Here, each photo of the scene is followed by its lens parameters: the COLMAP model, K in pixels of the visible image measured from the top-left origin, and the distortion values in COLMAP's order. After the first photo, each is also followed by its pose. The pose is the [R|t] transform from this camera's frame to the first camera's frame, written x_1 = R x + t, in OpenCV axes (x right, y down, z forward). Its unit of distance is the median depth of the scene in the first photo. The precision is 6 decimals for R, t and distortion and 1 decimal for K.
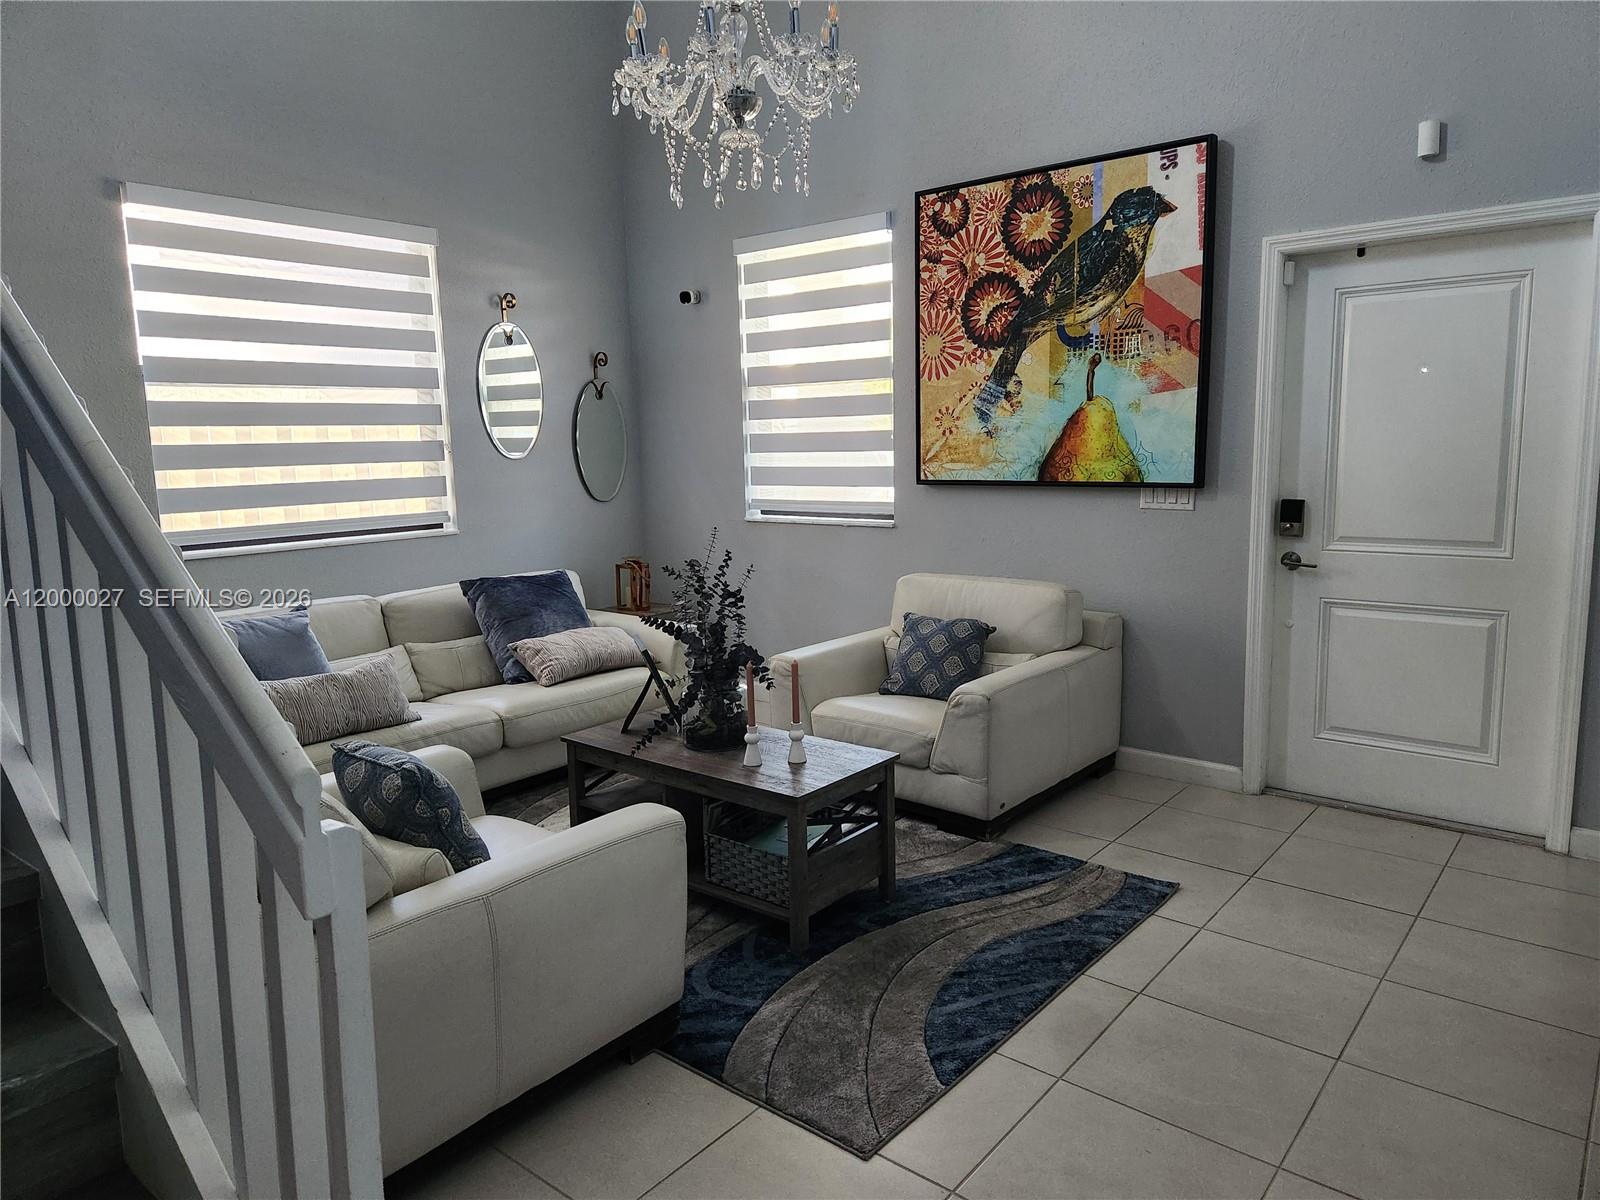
lens RADIAL K [[1071.3, 0, 800.3], [0, 1071.3, 601.5], [0, 0, 1]] dist [0.076064, -0.056957]
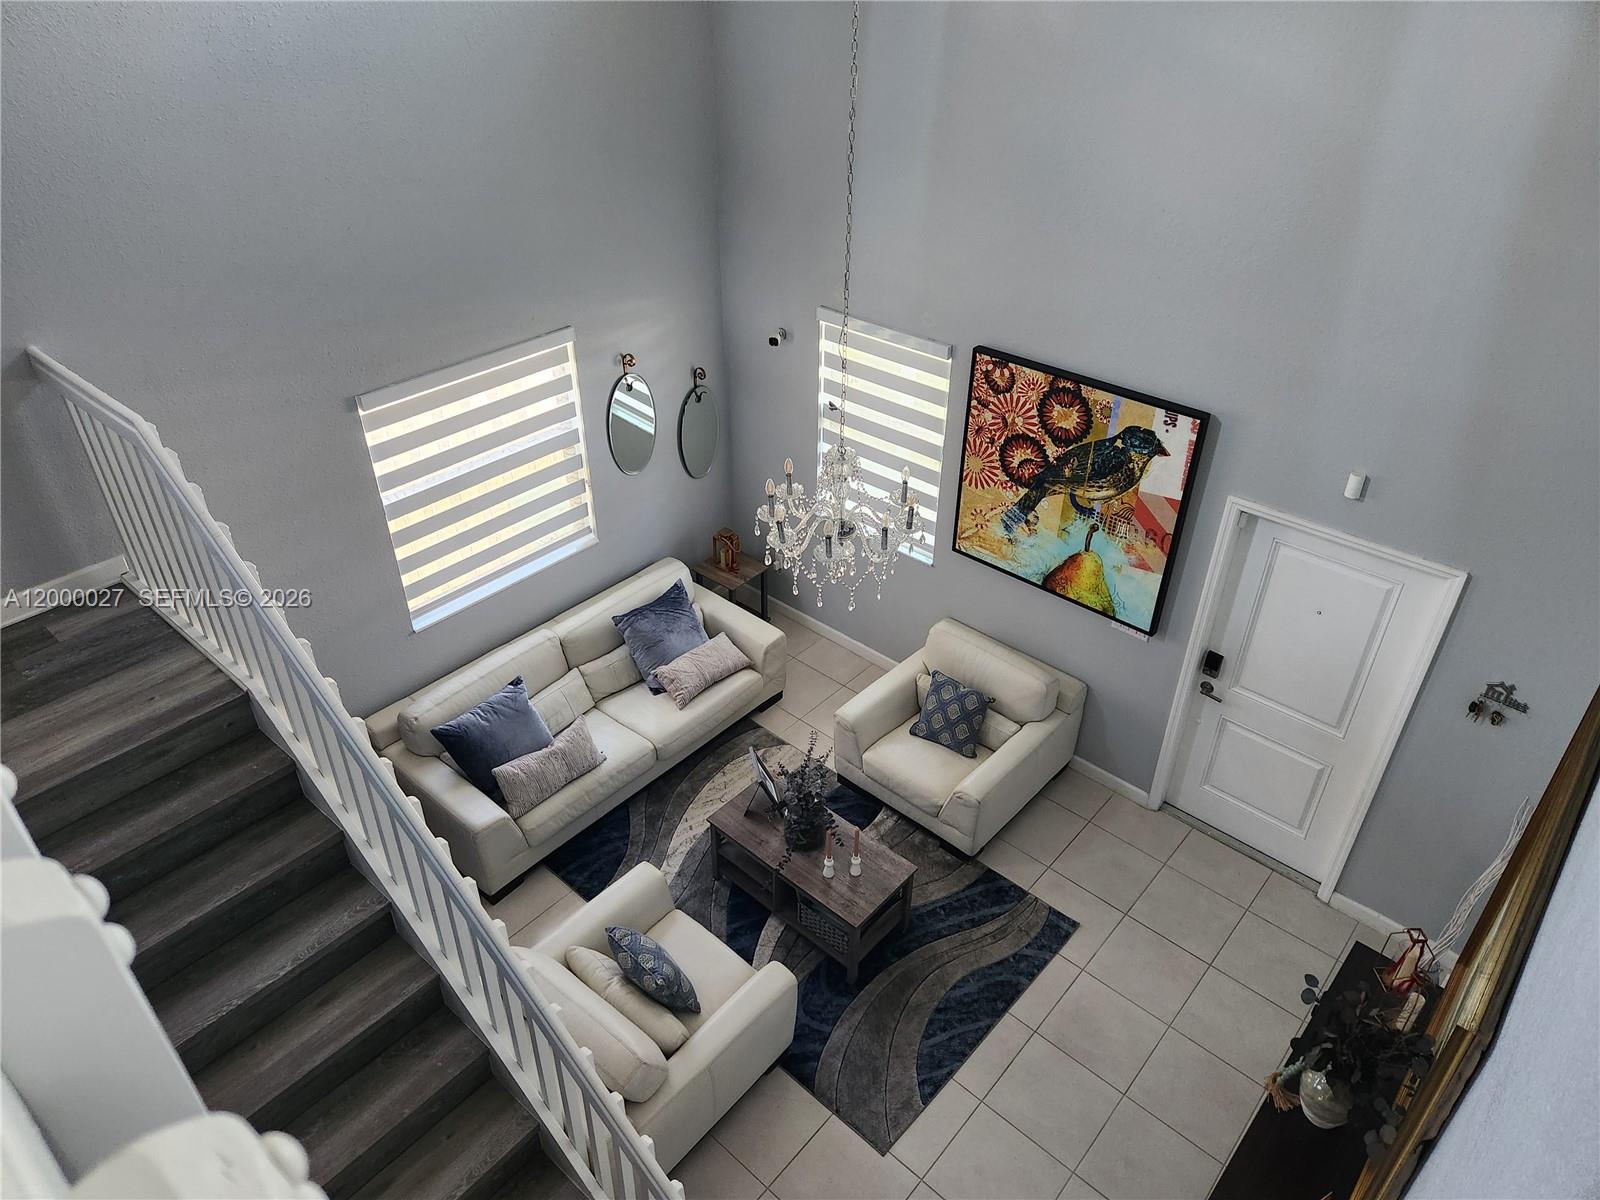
lens RADIAL K [[1071.3, 0, 793.0], [0, 1071.3, 593.8], [0, 0, 1]] dist [0.076064, -0.056957]
pose [[0.998734, 0.045681, -0.021056, -0.064461], [-0.031624, 0.895772, 0.443387, -0.748586], [0.039116, -0.442159, 0.896083, -0.233853]]
